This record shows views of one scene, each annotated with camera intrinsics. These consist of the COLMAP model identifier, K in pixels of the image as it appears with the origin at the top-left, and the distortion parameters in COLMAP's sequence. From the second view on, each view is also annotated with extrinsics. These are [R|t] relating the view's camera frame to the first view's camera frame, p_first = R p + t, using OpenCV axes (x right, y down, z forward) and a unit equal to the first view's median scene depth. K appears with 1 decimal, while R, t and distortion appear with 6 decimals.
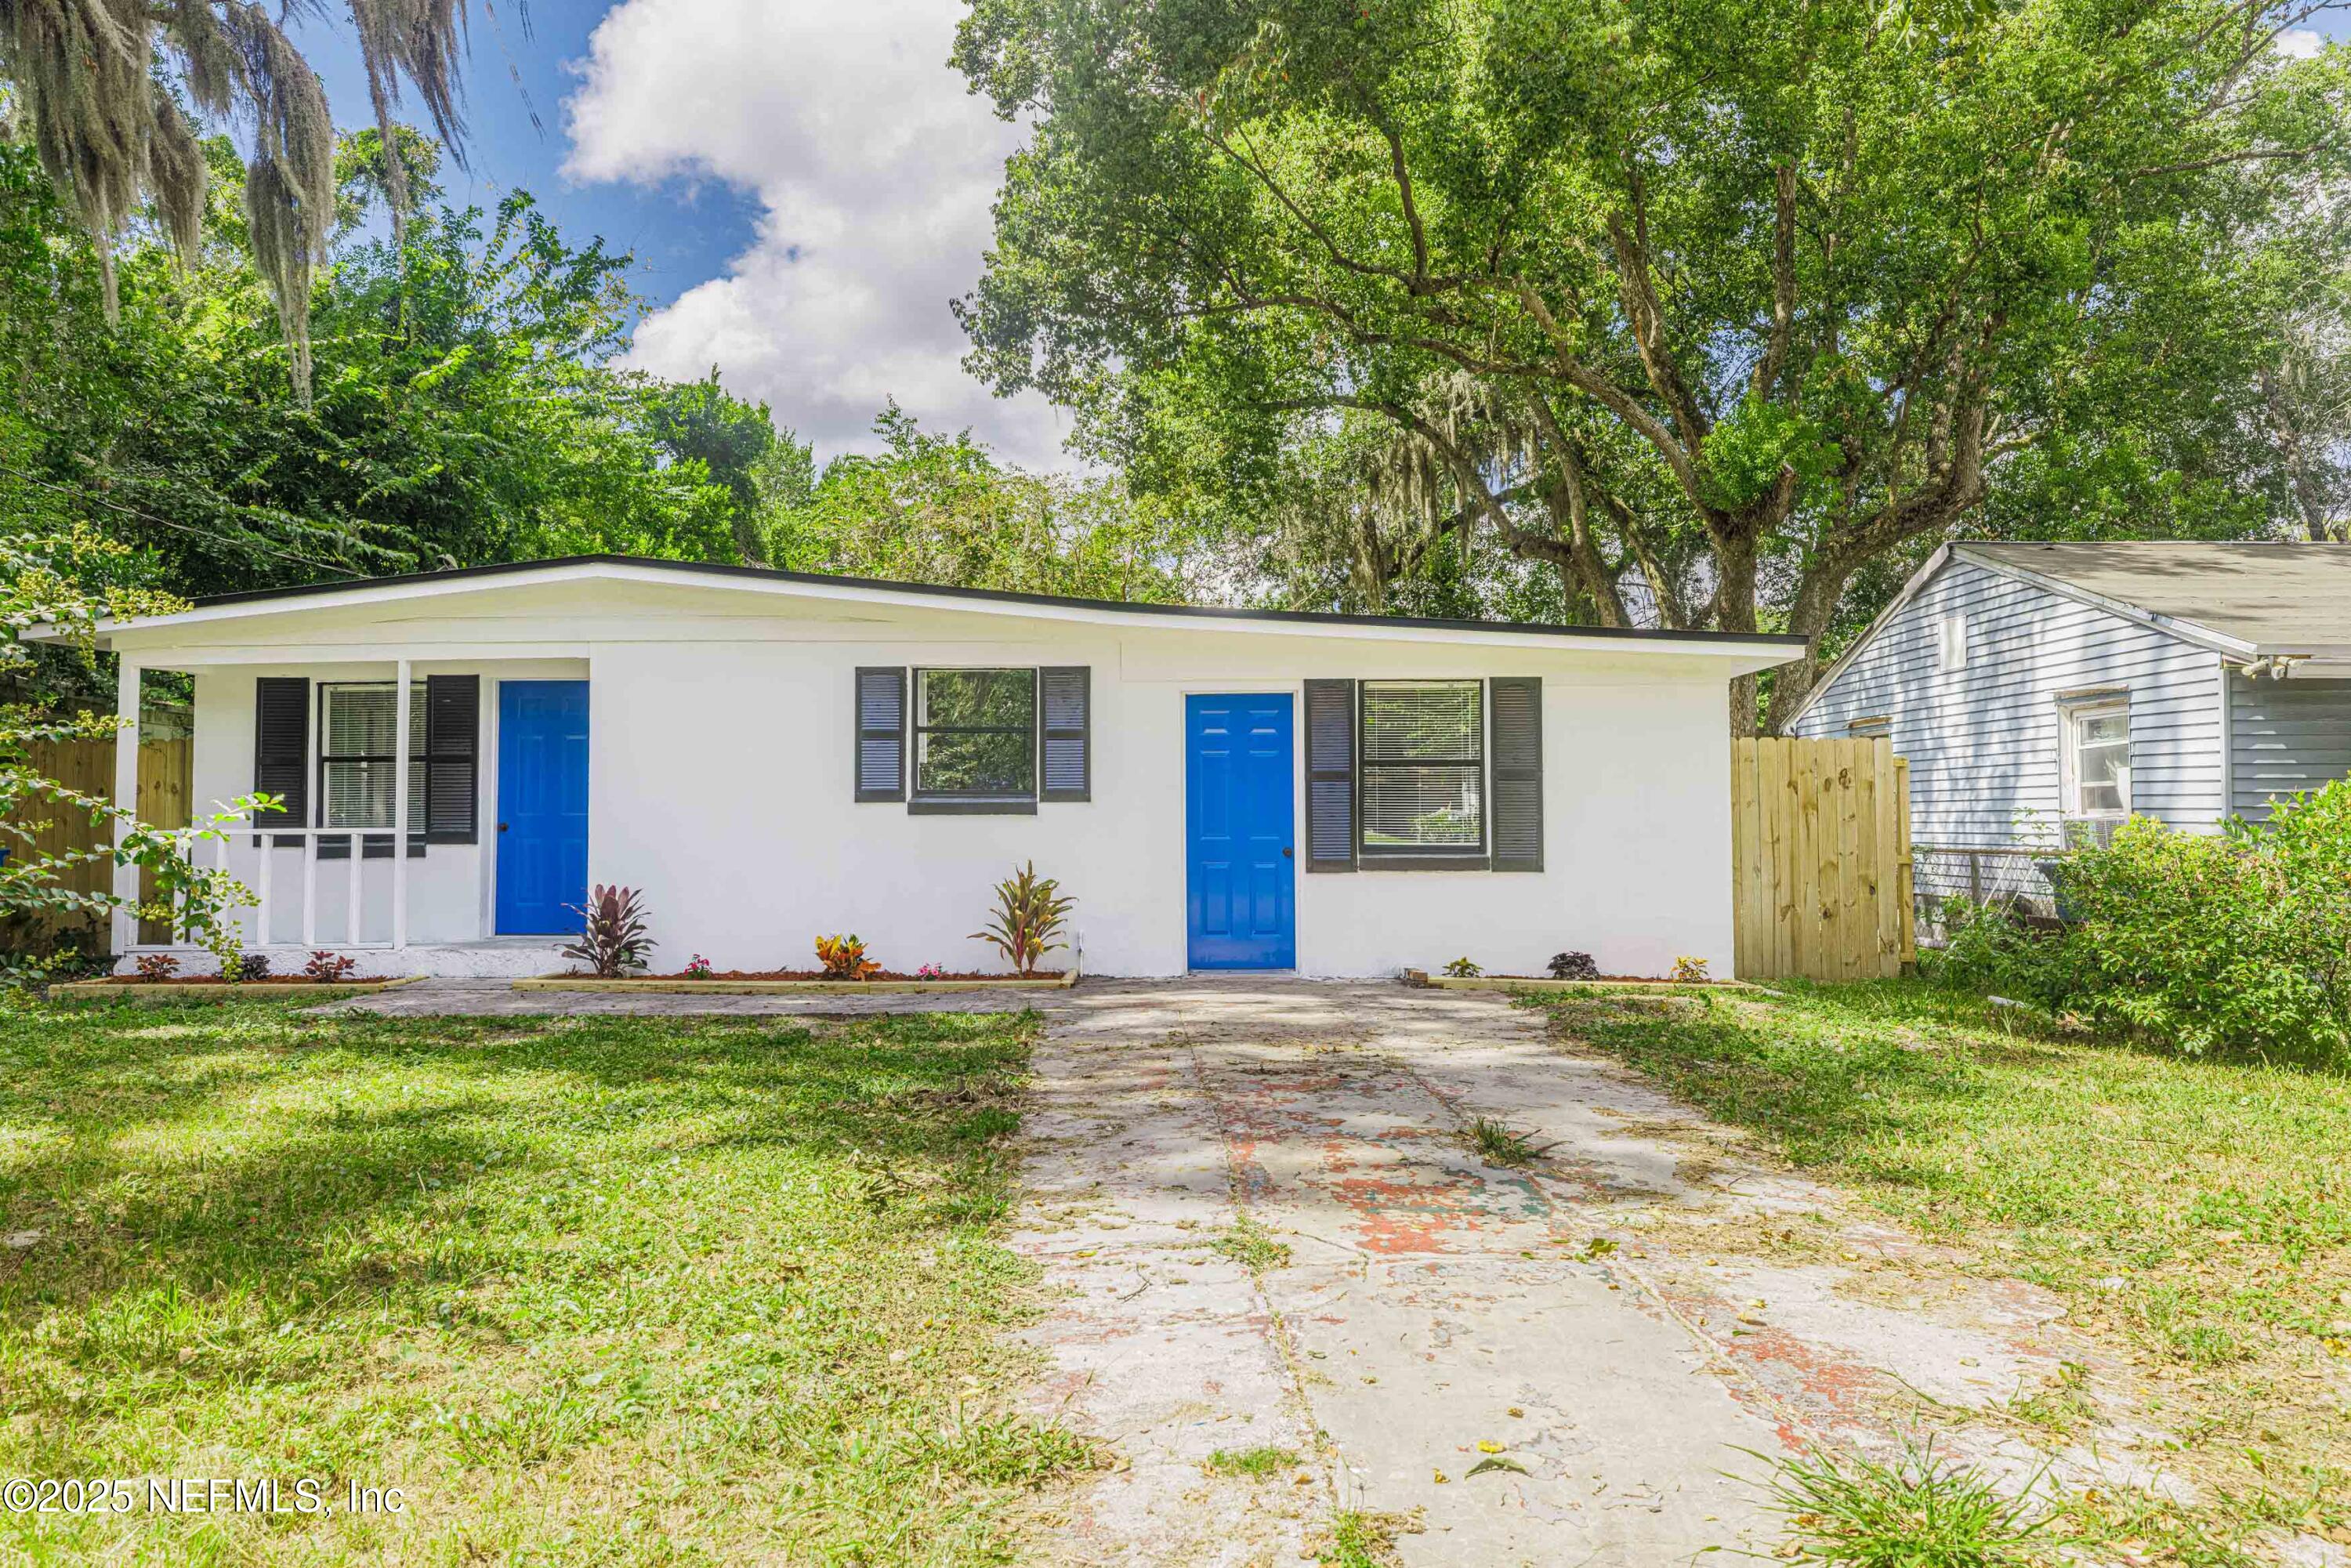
lens RADIAL K [[1059.3, 0, 1175.5], [0, 1059.3, 784.0], [0, 0, 1]] dist [-0.003584, -0.000769]
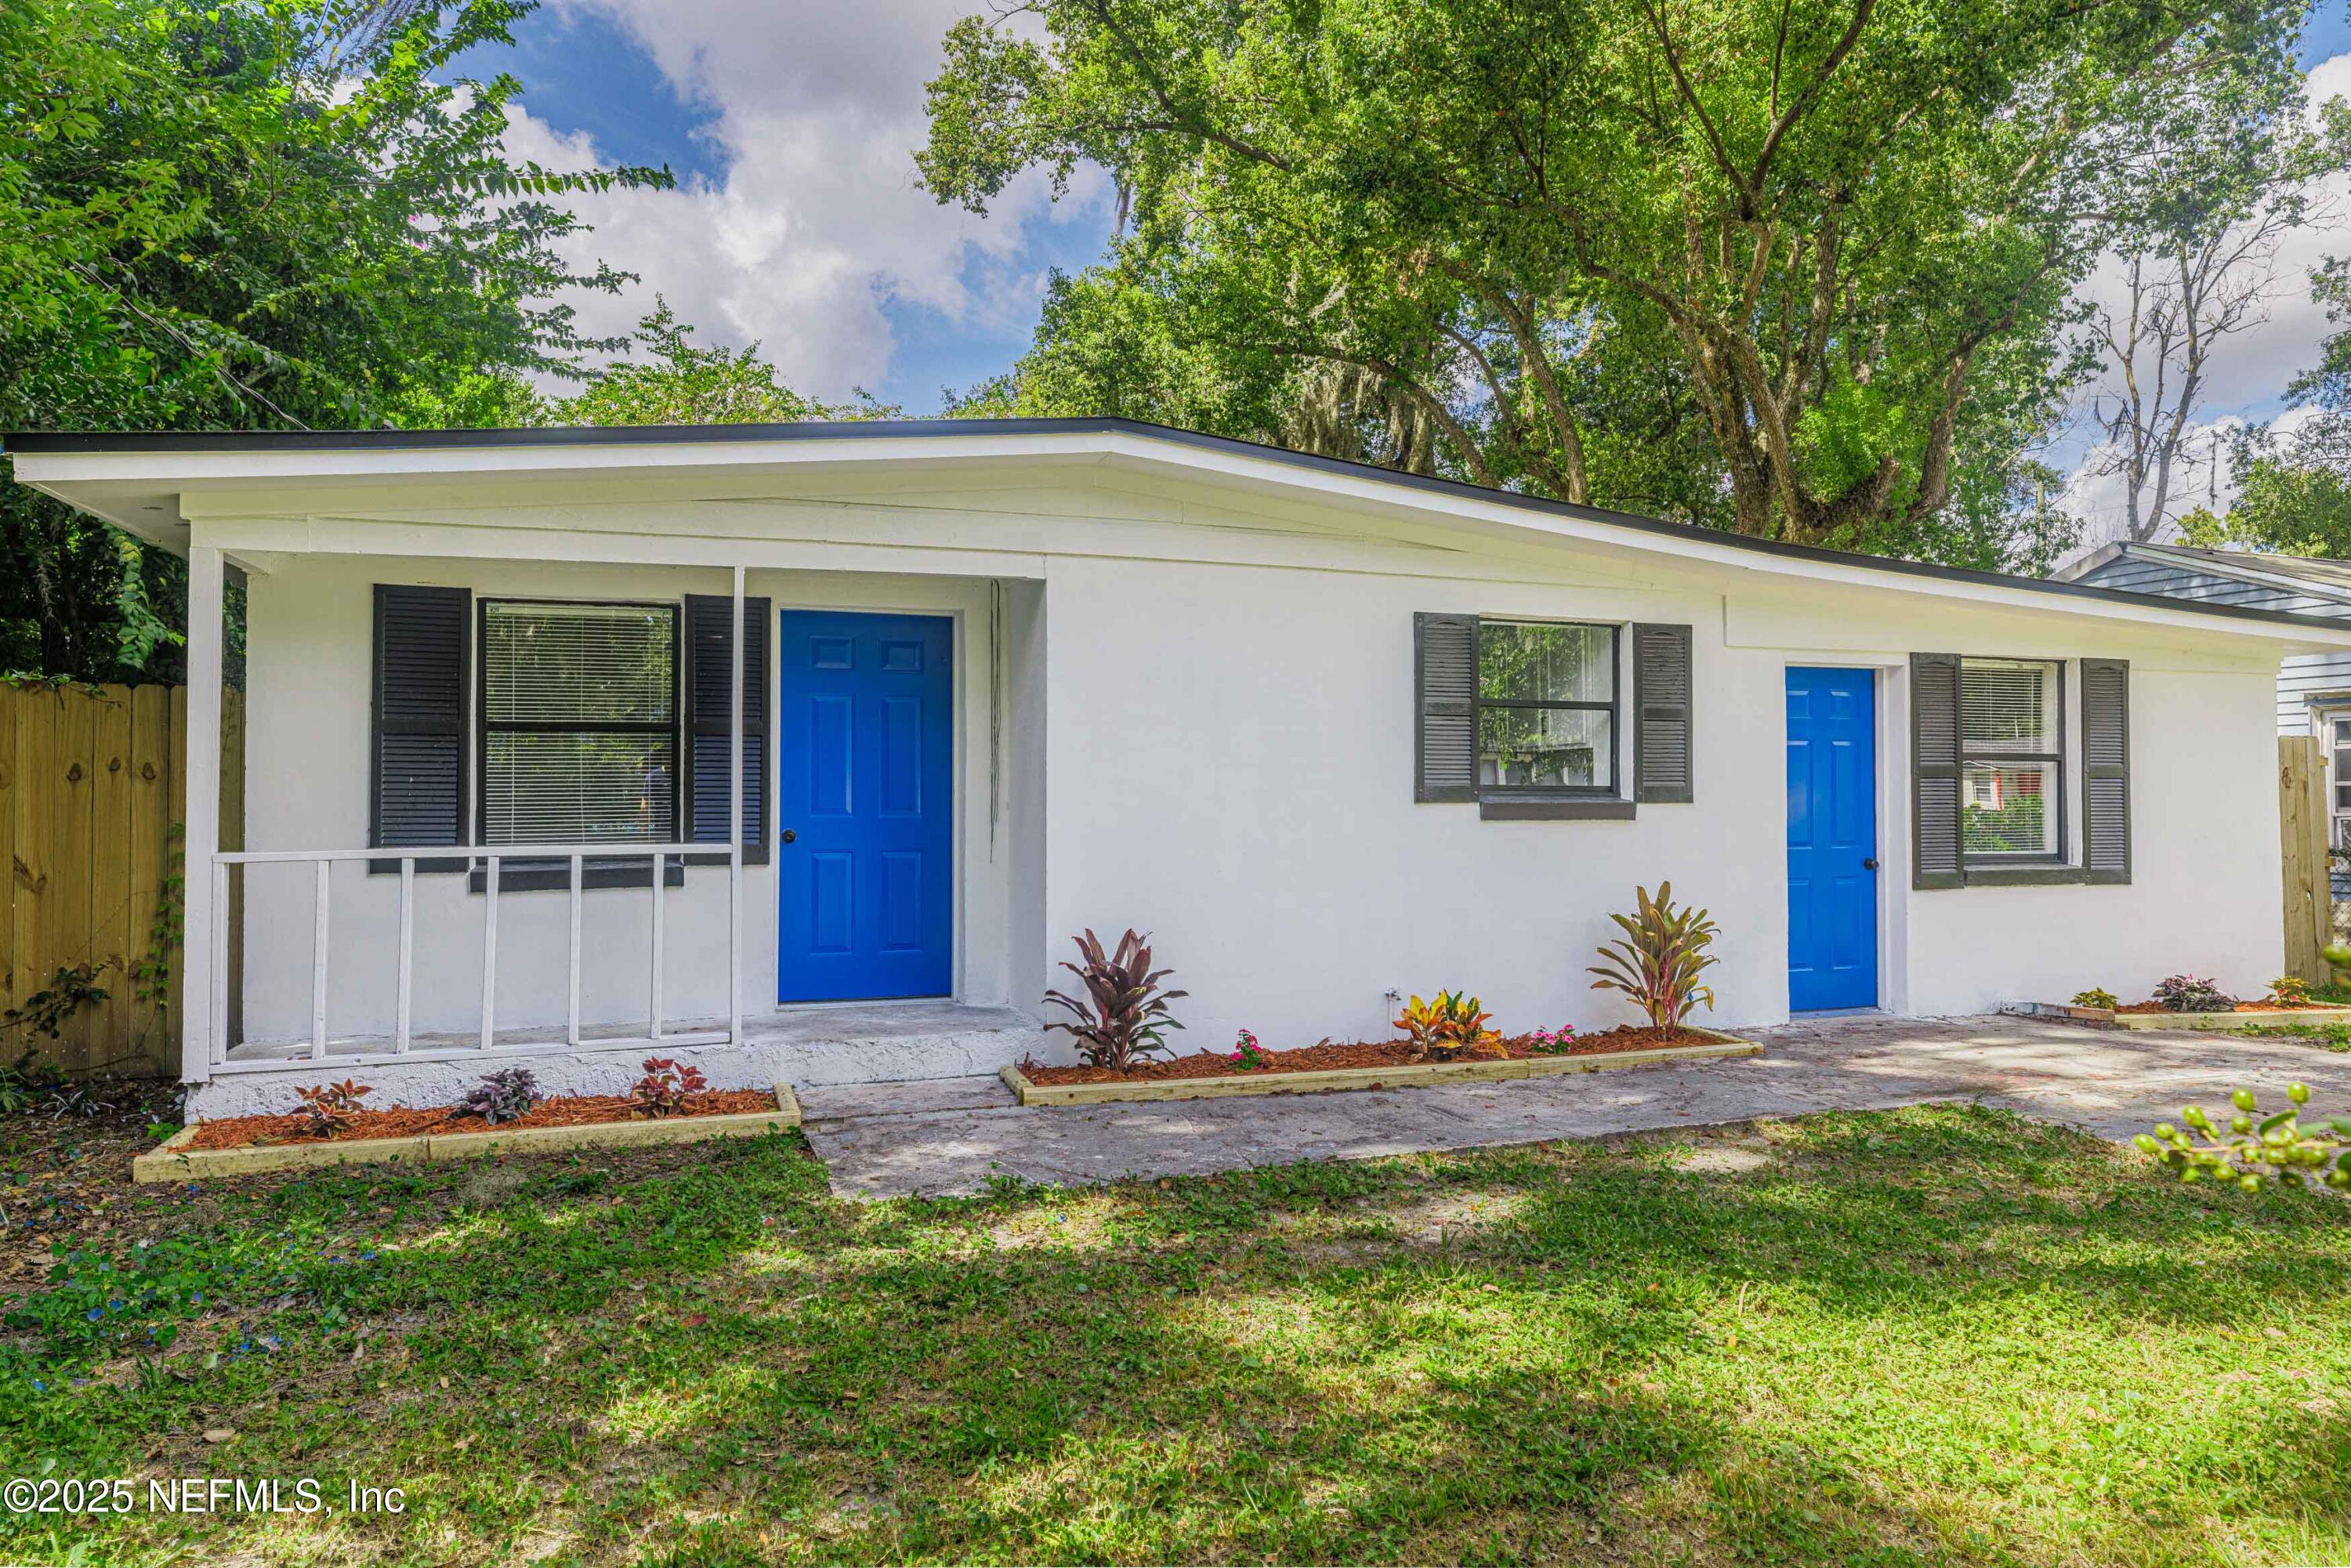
lens RADIAL K [[1470.4, 0, 1175.5], [0, 1470.4, 784.0], [0, 0, 1]] dist [0.003356, -0.002846]
pose [[0.951939, 0.005852, 0.306232, -0.753658], [-0.008735, 0.999929, 0.008047, -0.001739], [-0.306163, -0.010335, 0.951923, 0.103909]]
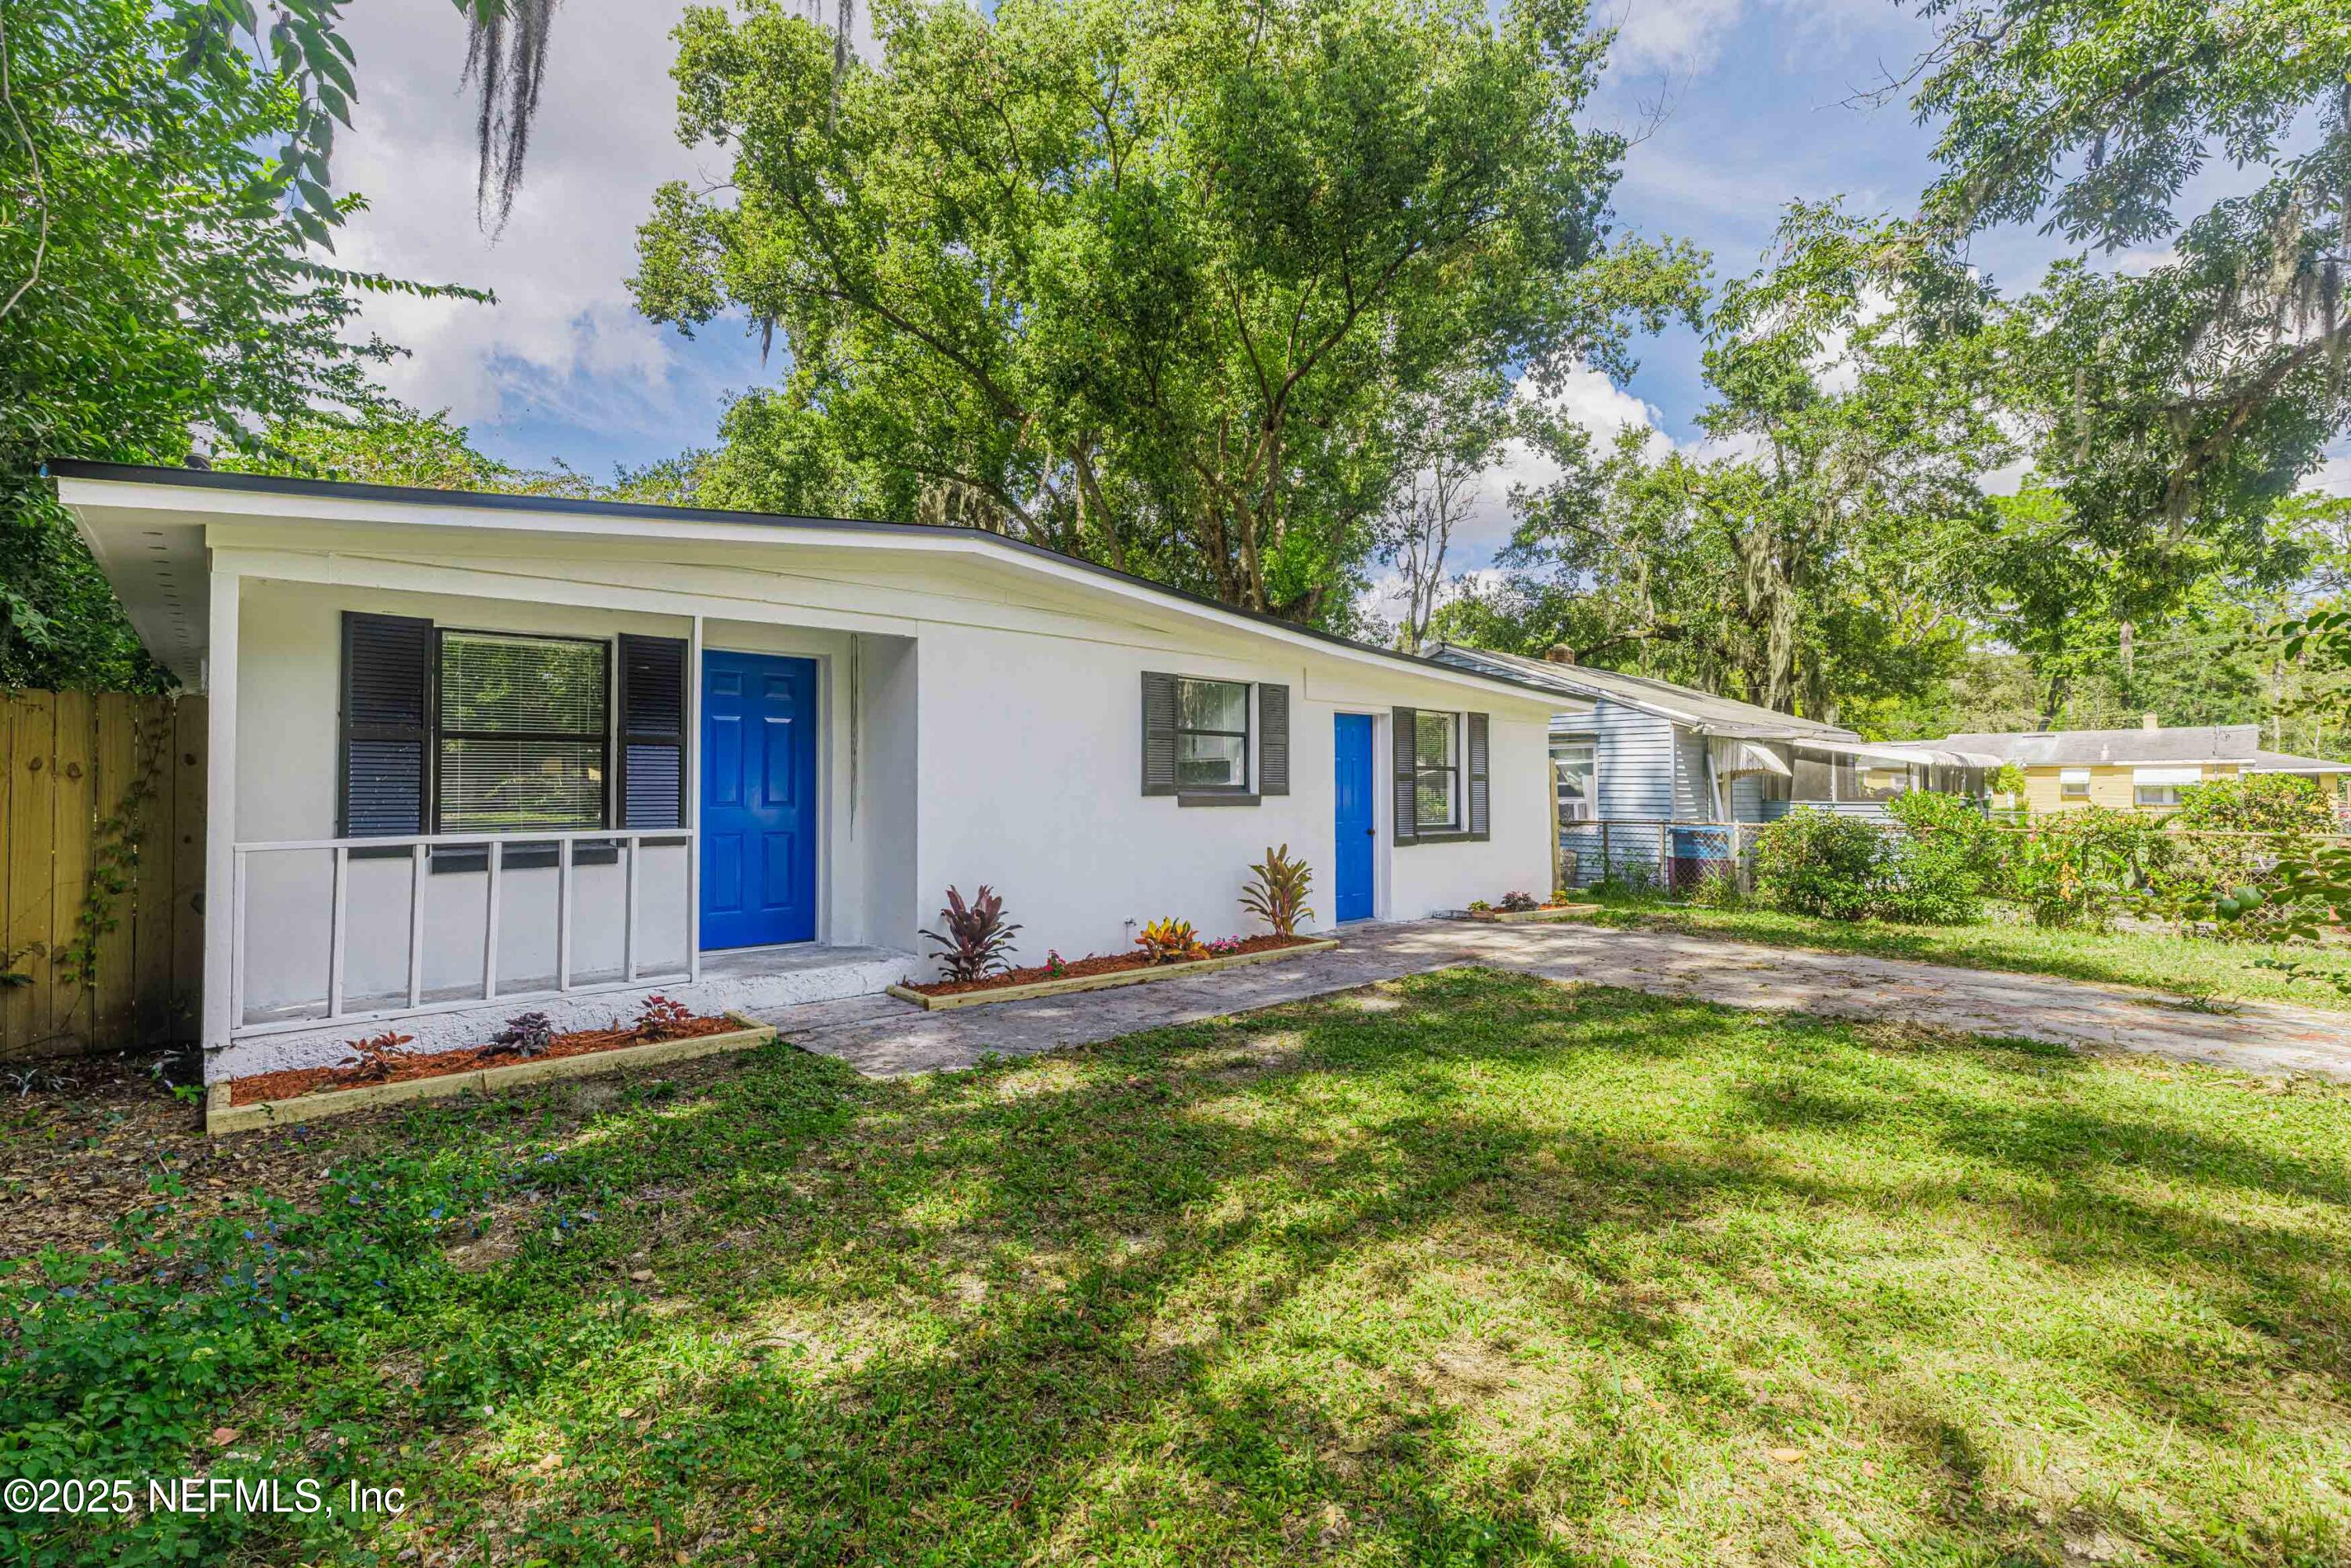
lens RADIAL K [[1059.3, 0, 1175.5], [0, 1059.3, 784.0], [0, 0, 1]] dist [-0.003584, -0.000769]
pose [[0.756138, 0.006763, 0.654377, -0.981752], [-0.012309, 0.999917, 0.003890, 0.000469], [-0.654296, -0.010996, 0.756158, 0.151614]]
